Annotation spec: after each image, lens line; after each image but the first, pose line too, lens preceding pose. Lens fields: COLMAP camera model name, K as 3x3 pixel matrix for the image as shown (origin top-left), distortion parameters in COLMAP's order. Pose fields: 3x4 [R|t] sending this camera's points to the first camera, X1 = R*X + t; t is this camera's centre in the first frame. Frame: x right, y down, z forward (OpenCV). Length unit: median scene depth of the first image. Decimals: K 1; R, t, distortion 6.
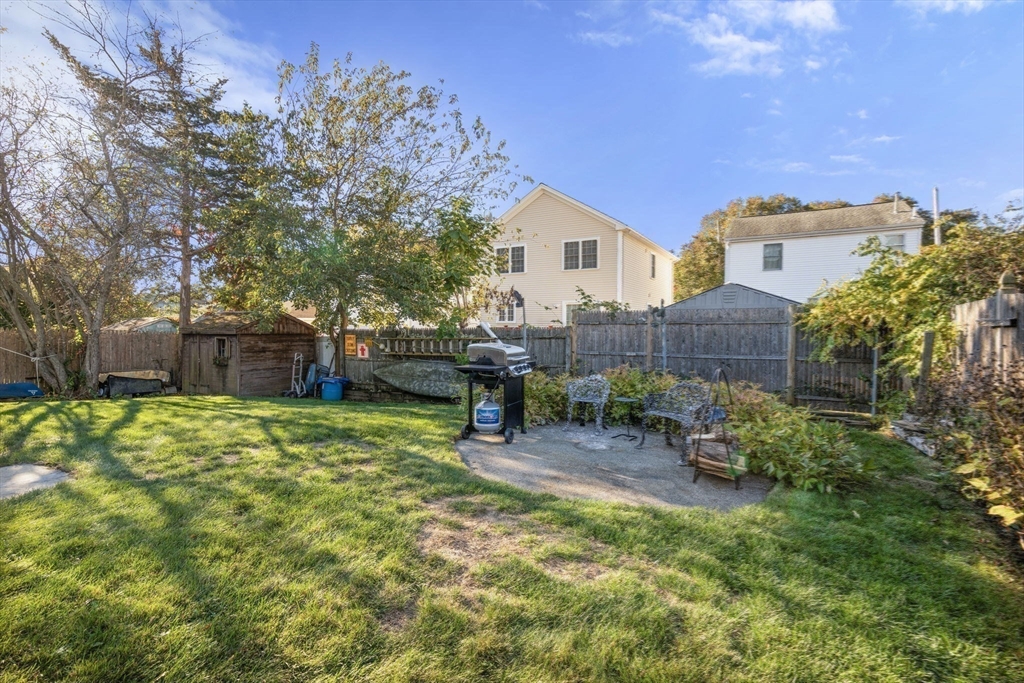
lens RADIAL K [[481.2, 0, 512.0], [0, 481.2, 341.5], [0, 0, 1]] dist [0.001515, 0.001807]
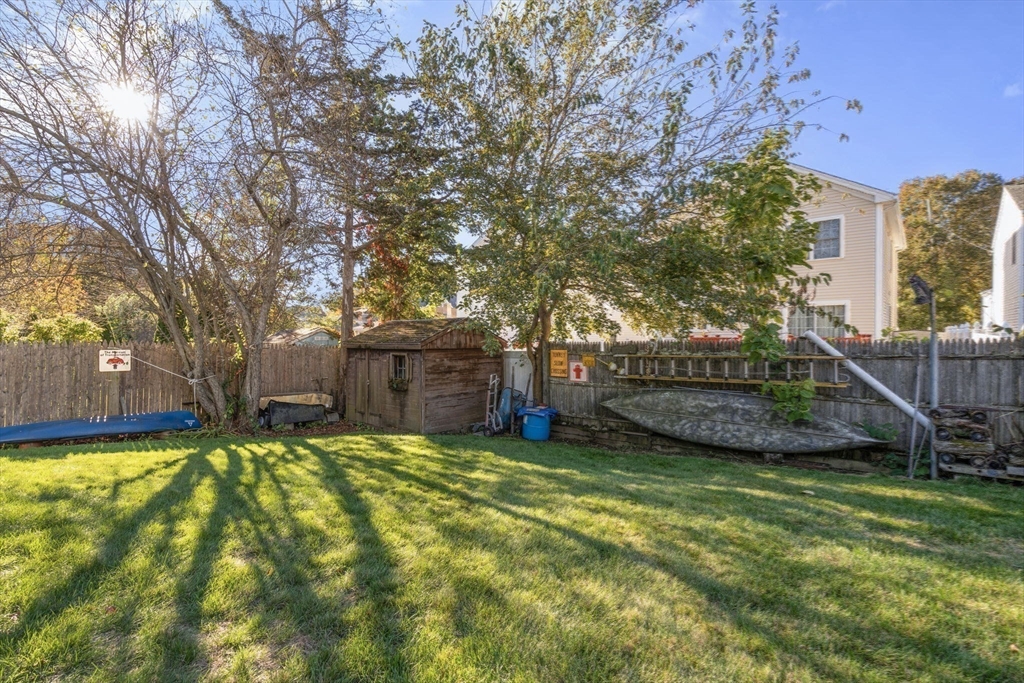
lens RADIAL K [[481.2, 0, 512.0], [0, 481.2, 341.5], [0, 0, 1]] dist [0.001515, 0.001807]
pose [[0.982814, -0.003733, -0.184560, -0.281592], [0.000438, 0.999840, -0.017890, -0.013762], [0.184598, 0.017501, 0.982658, 0.273963]]
